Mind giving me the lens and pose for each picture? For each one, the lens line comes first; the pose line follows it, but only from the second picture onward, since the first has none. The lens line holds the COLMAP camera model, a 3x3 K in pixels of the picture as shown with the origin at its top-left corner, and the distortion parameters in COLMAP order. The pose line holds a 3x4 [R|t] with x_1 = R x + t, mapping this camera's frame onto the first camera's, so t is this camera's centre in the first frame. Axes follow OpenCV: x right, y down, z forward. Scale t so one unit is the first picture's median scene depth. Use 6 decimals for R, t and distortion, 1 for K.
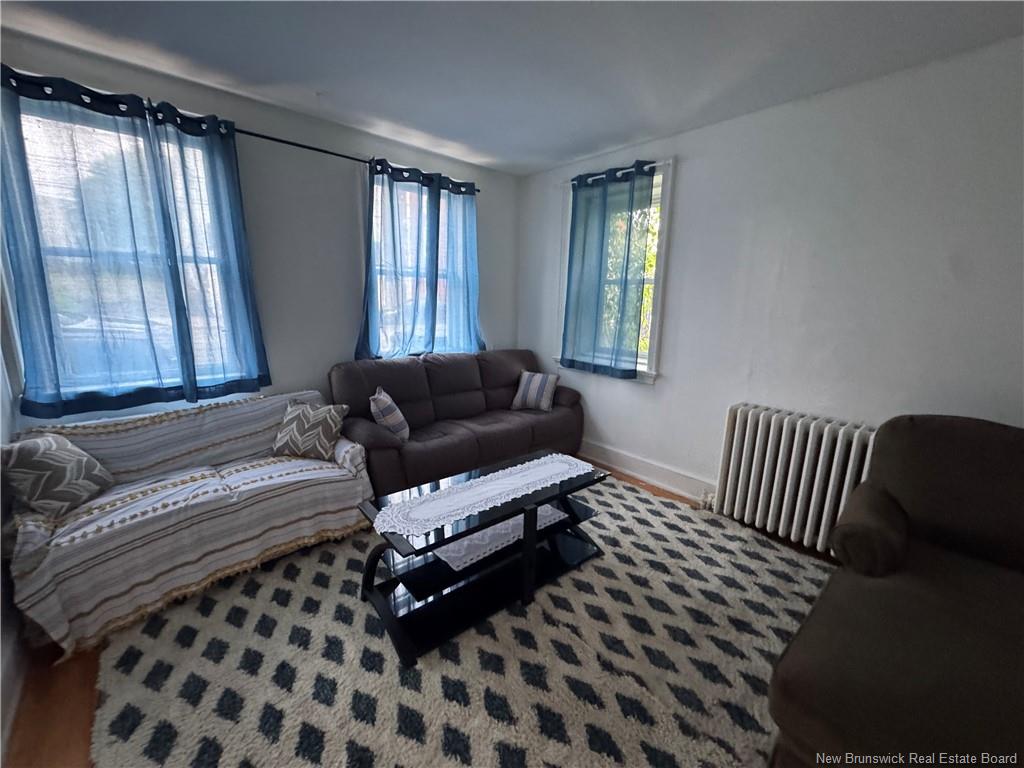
lens RADIAL K [[408.6, 0, 513.4], [0, 408.6, 386.5], [0, 0, 1]] dist [0.000799, 0.000450]
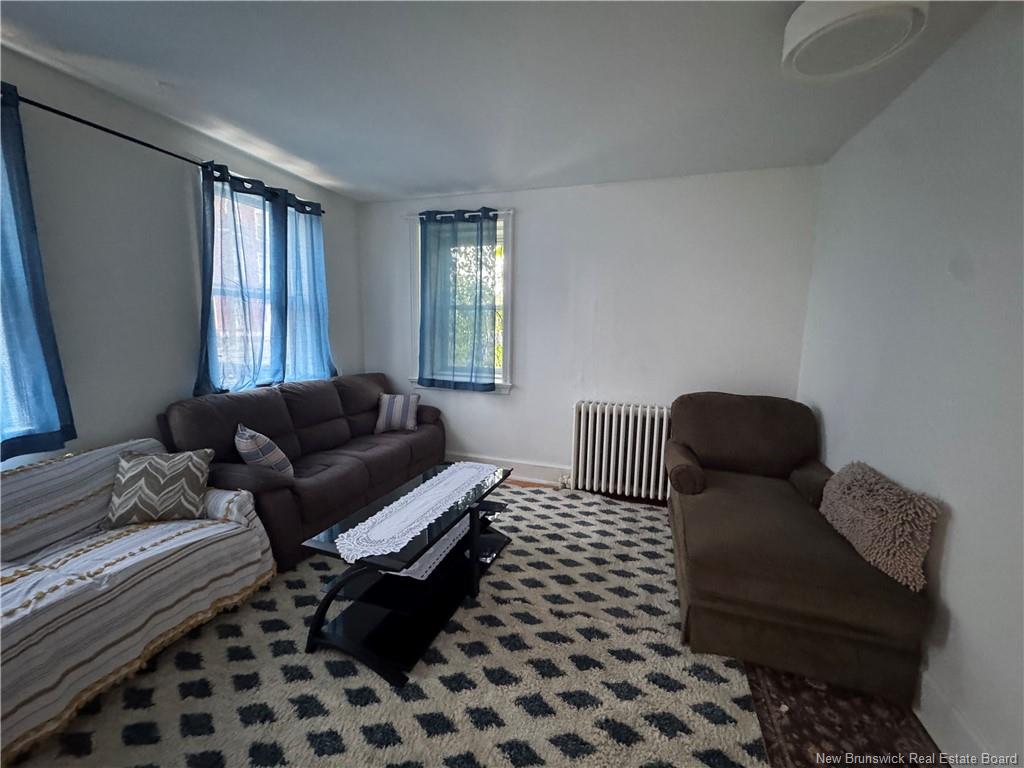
lens RADIAL K [[408.6, 0, 513.4], [0, 408.6, 386.5], [0, 0, 1]] dist [0.000799, 0.000450]
pose [[0.865788, -0.079338, 0.494082, -0.290336], [0.106808, 0.993897, -0.027564, 0.008755], [-0.488880, 0.076637, 0.868978, -0.039988]]
